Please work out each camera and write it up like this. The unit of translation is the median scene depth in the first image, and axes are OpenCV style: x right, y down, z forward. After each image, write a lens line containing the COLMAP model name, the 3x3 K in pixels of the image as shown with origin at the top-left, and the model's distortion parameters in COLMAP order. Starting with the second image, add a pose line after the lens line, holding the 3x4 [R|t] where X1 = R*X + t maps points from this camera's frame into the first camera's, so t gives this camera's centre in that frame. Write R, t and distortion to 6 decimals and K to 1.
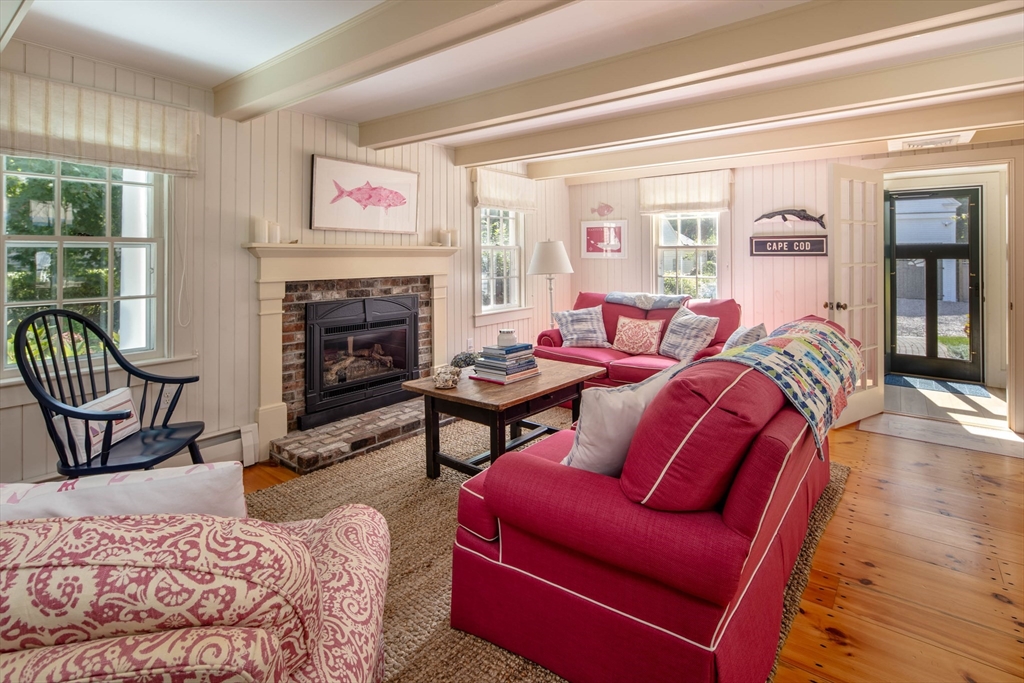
lens RADIAL K [[497.9, 0, 511.2], [0, 497.9, 254.8], [0, 0, 1]] dist [0.001375, -0.000241]
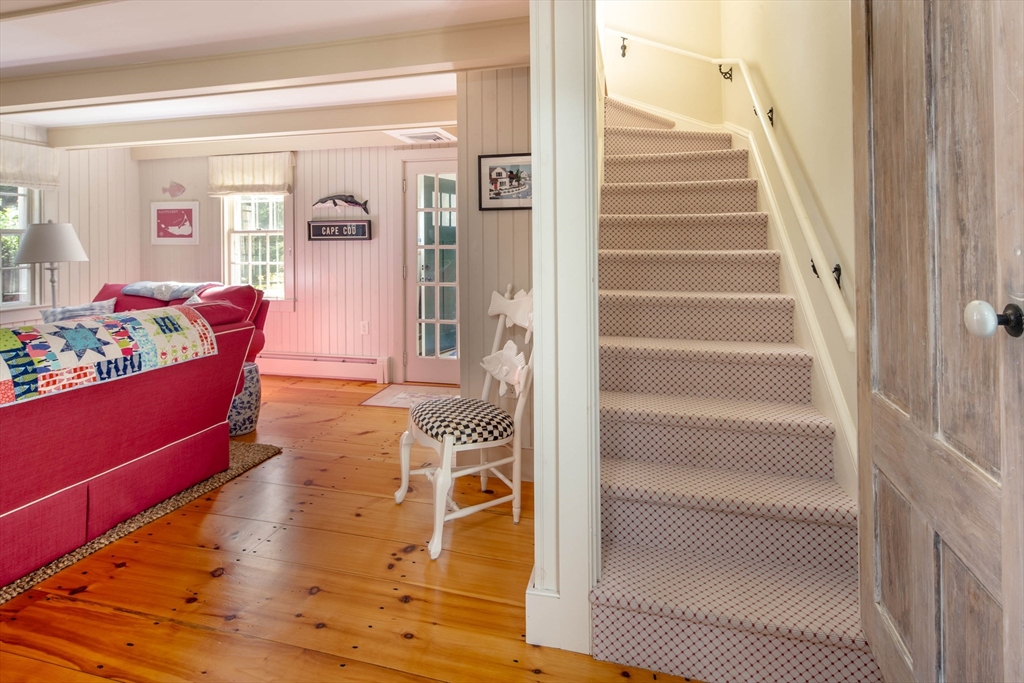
lens RADIAL K [[499.2, 0, 510.4], [0, 499.2, 234.6], [0, 0, 1]] dist [0.000552, -0.000142]
pose [[0.906840, 0.002428, 0.421468, 0.462634], [0.005088, 0.999848, -0.016706, 0.009868], [-0.421445, 0.017294, 0.906689, -0.077441]]
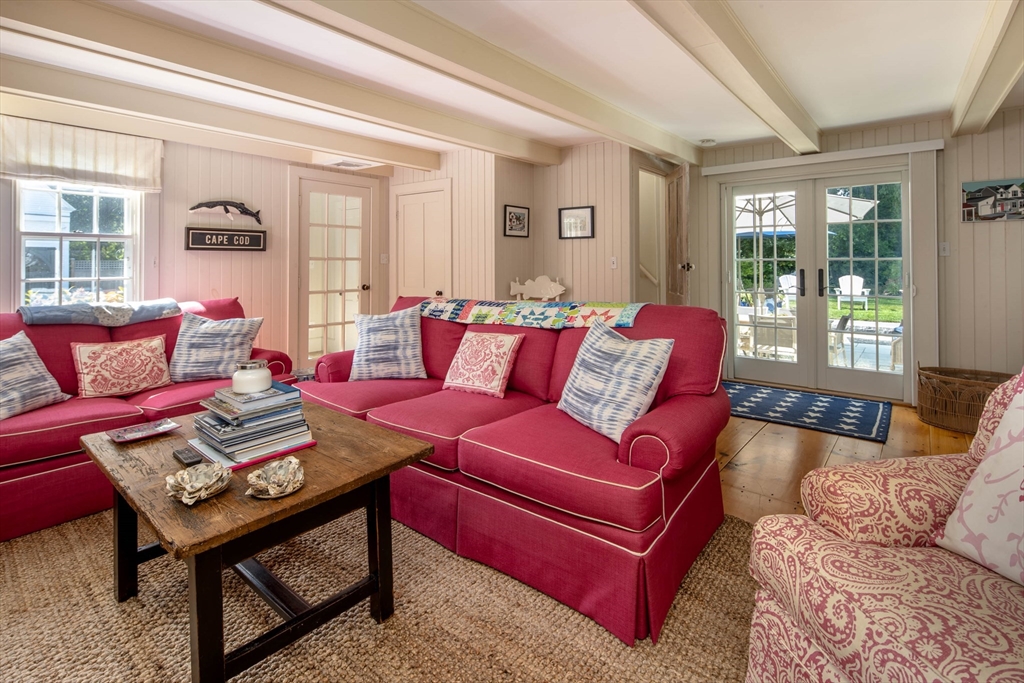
lens RADIAL K [[497.9, 0, 511.2], [0, 497.9, 254.8], [0, 0, 1]] dist [0.001375, -0.000241]
pose [[0.012525, 0.013204, 0.999834, -0.390105], [0.000170, 0.999913, -0.013207, 0.024081], [-0.999922, 0.000336, 0.012521, 0.475187]]
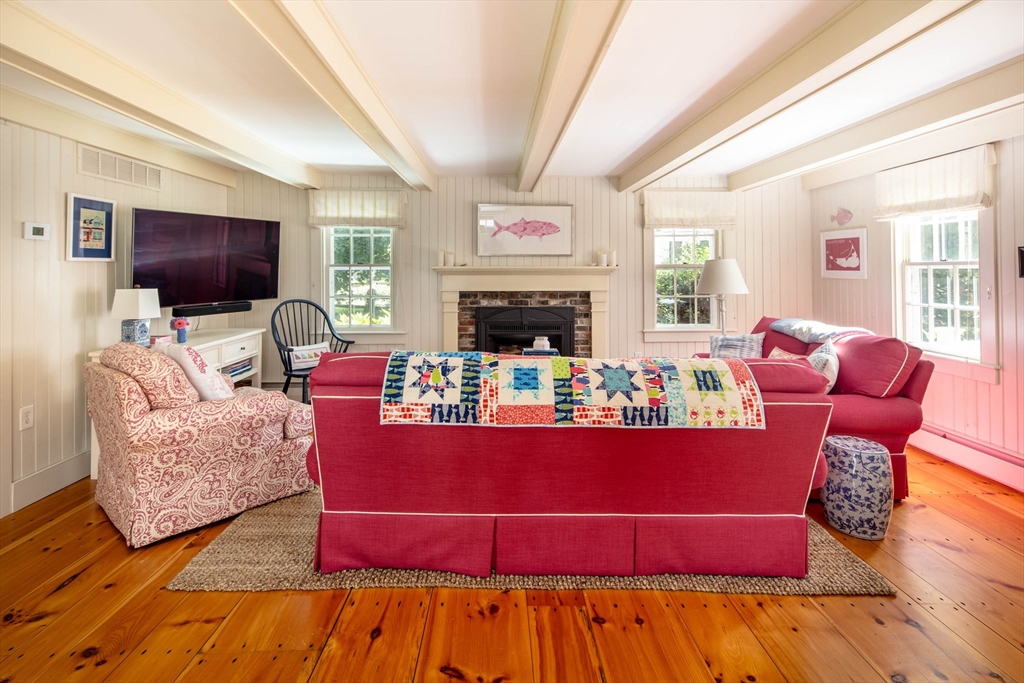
lens RADIAL K [[498.6, 0, 509.7], [0, 498.6, 266.4], [0, 0, 1]] dist [0.000002, -0.000561]
pose [[0.641747, -0.004787, -0.766901, 0.595271], [0.000593, 0.999983, -0.005746, -0.009618], [0.766916, 0.003233, 0.641739, 0.110777]]
